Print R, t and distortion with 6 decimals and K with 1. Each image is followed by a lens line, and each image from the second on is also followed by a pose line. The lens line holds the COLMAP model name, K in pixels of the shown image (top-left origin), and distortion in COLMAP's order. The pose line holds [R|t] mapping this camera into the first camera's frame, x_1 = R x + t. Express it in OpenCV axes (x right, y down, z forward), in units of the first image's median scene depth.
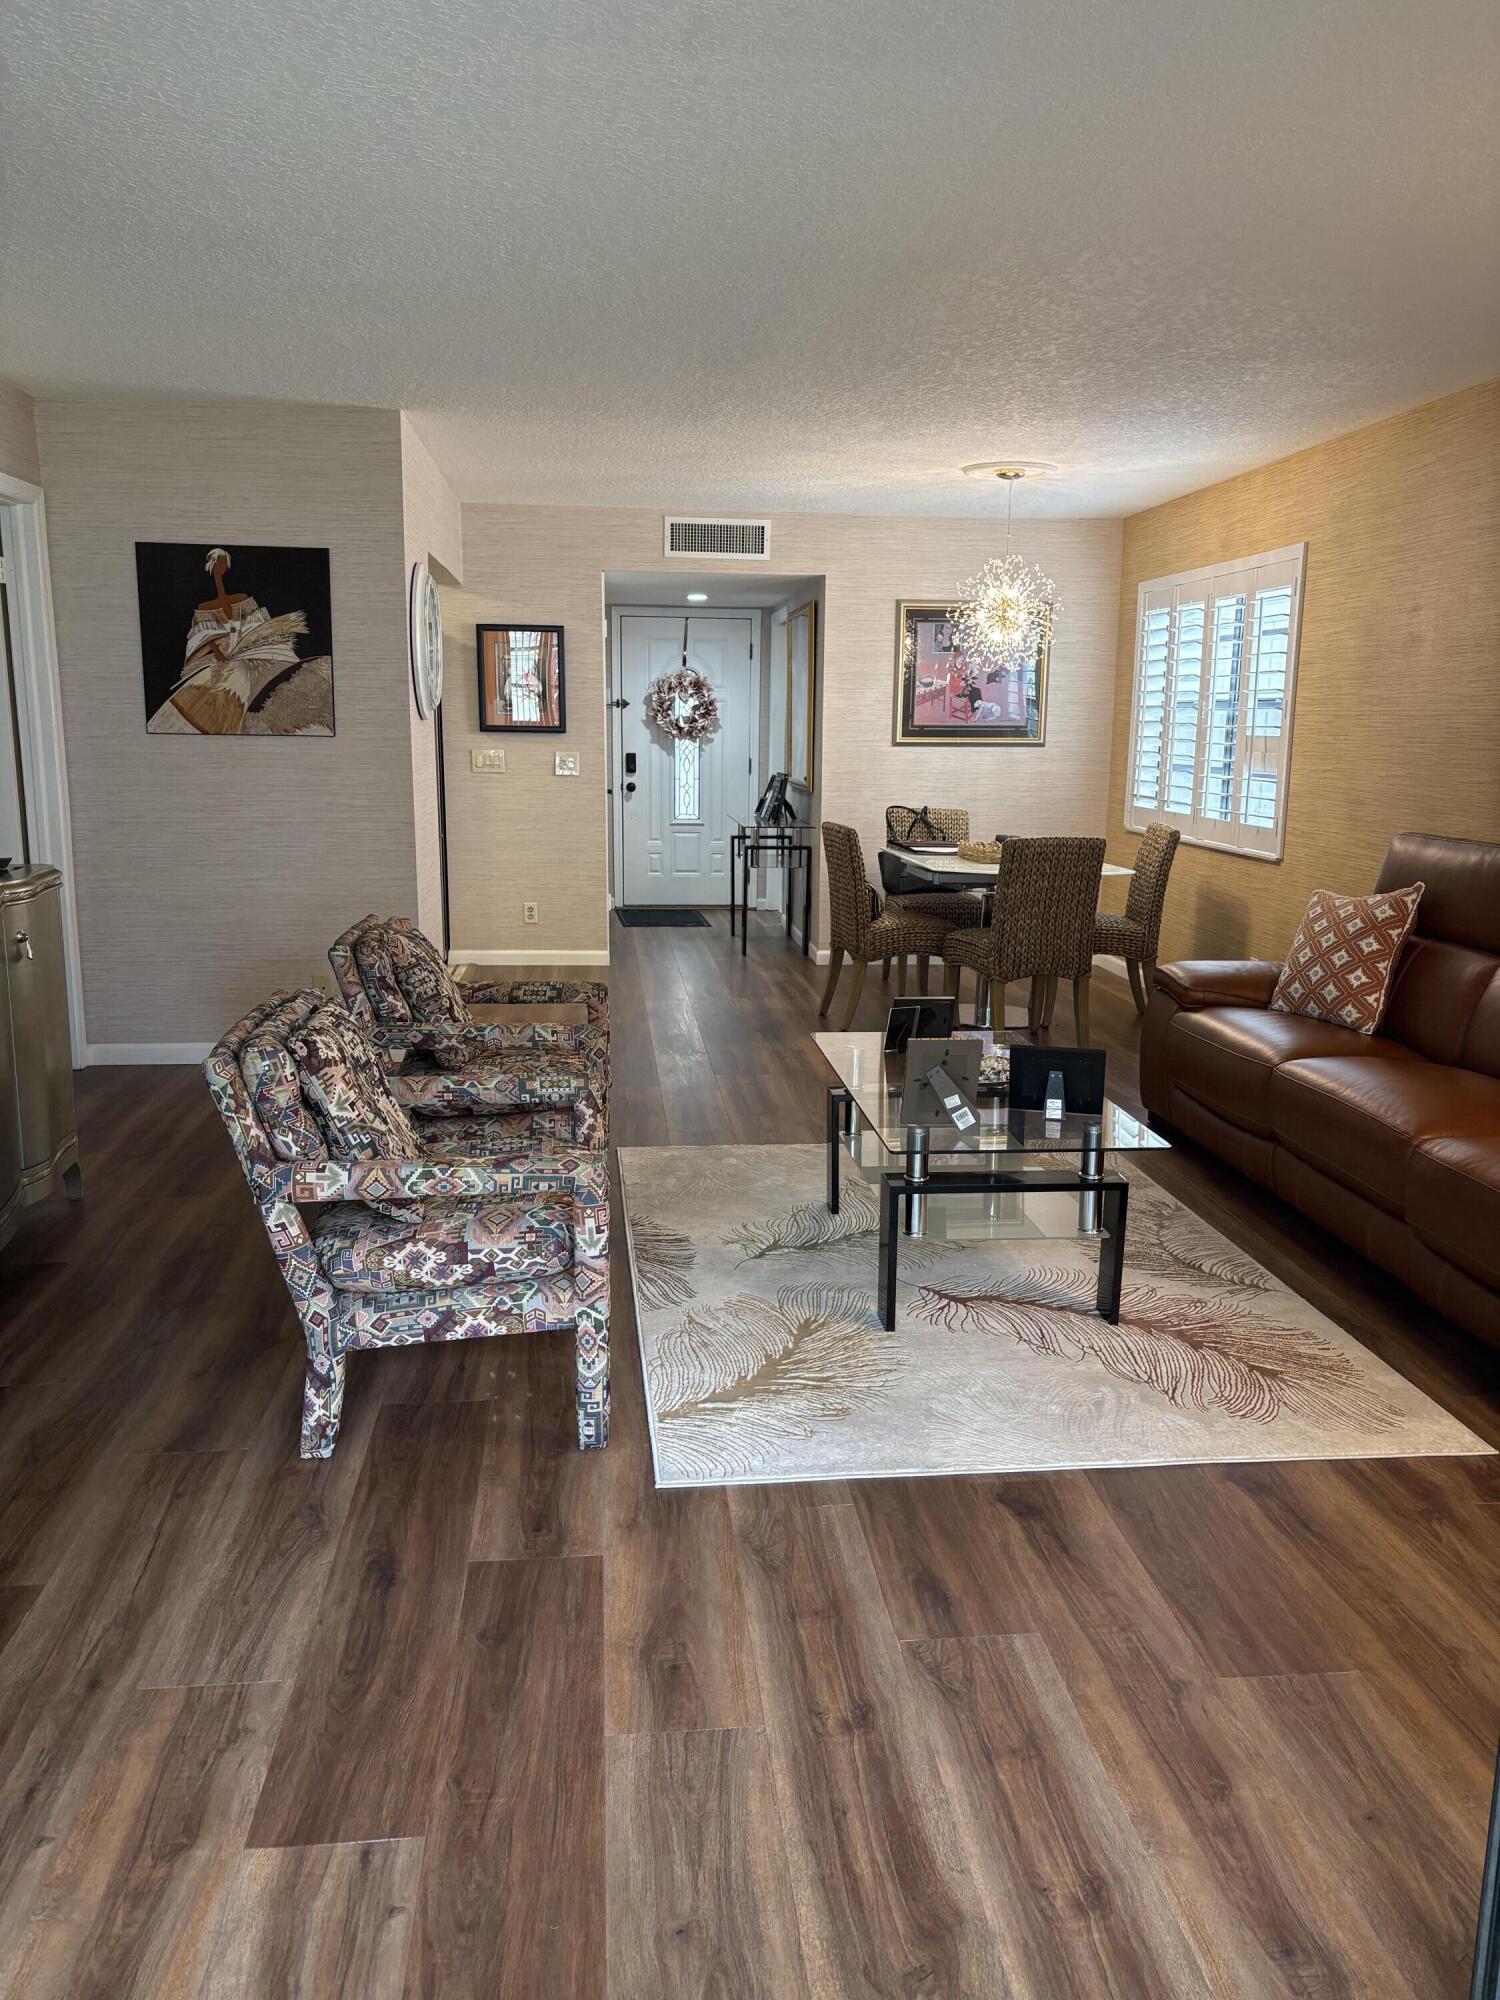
lens RADIAL K [[1514.1, 0, 743.3], [0, 1514.1, 1043.0], [0, 0, 1]] dist [0.008689, -0.008372]
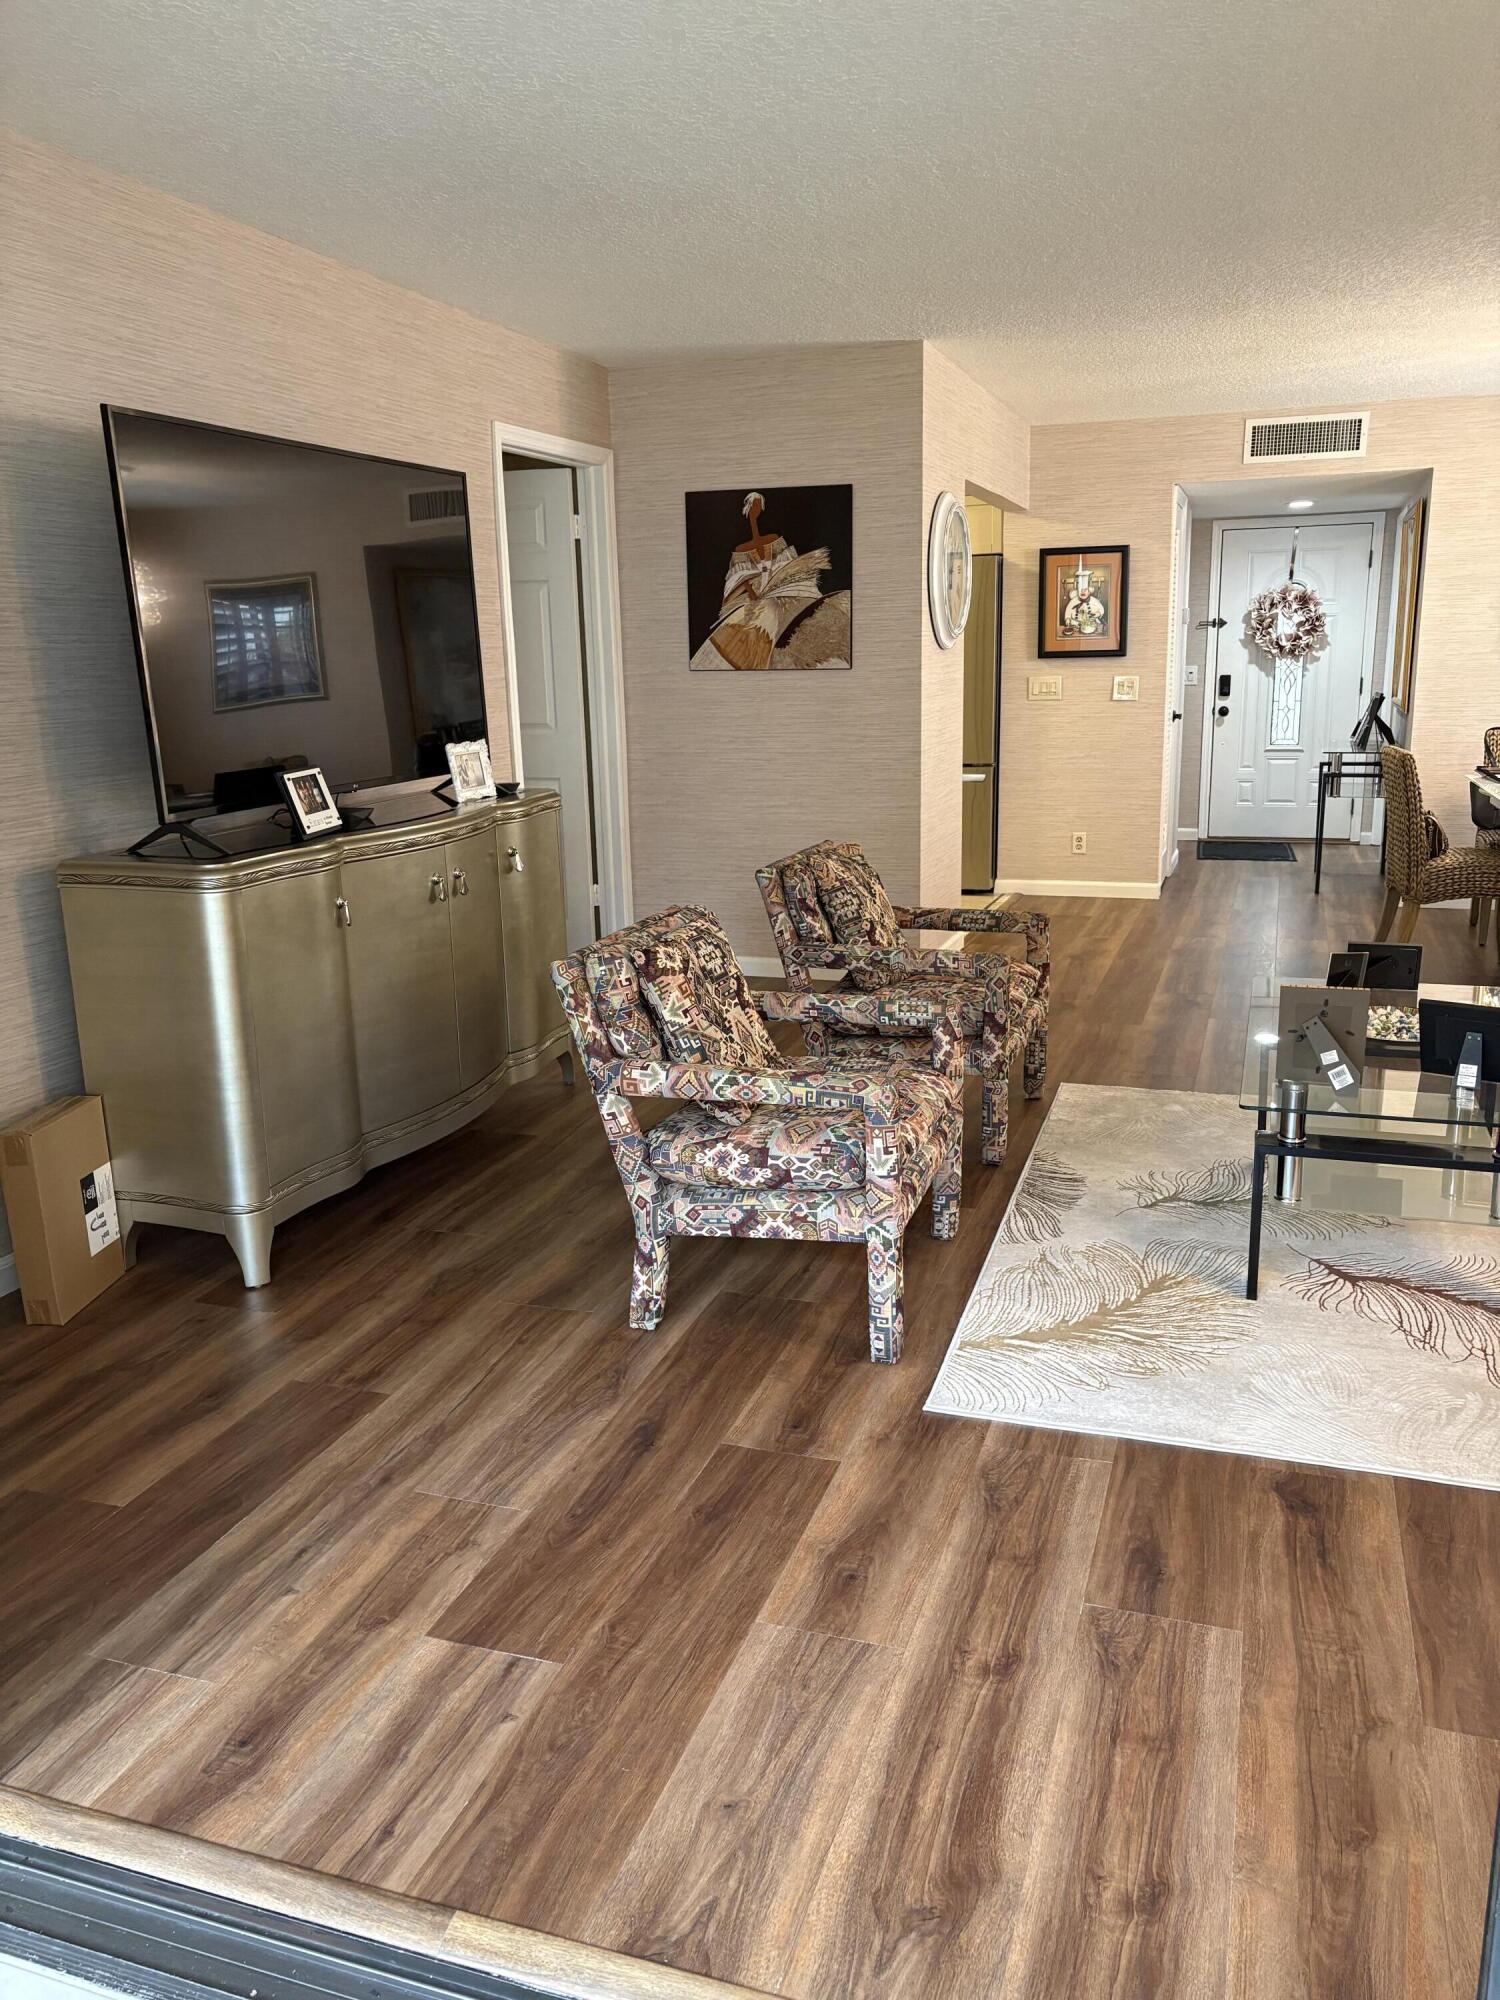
lens RADIAL K [[1516.5, 0, 748.3], [0, 1516.5, 1013.8], [0, 0, 1]] dist [0.070610, -0.081582]
pose [[0.908912, 0.069881, -0.411091, 0.228923], [-0.059047, 0.997493, 0.039012, -0.003028], [0.412786, -0.011184, 0.910759, 0.025689]]
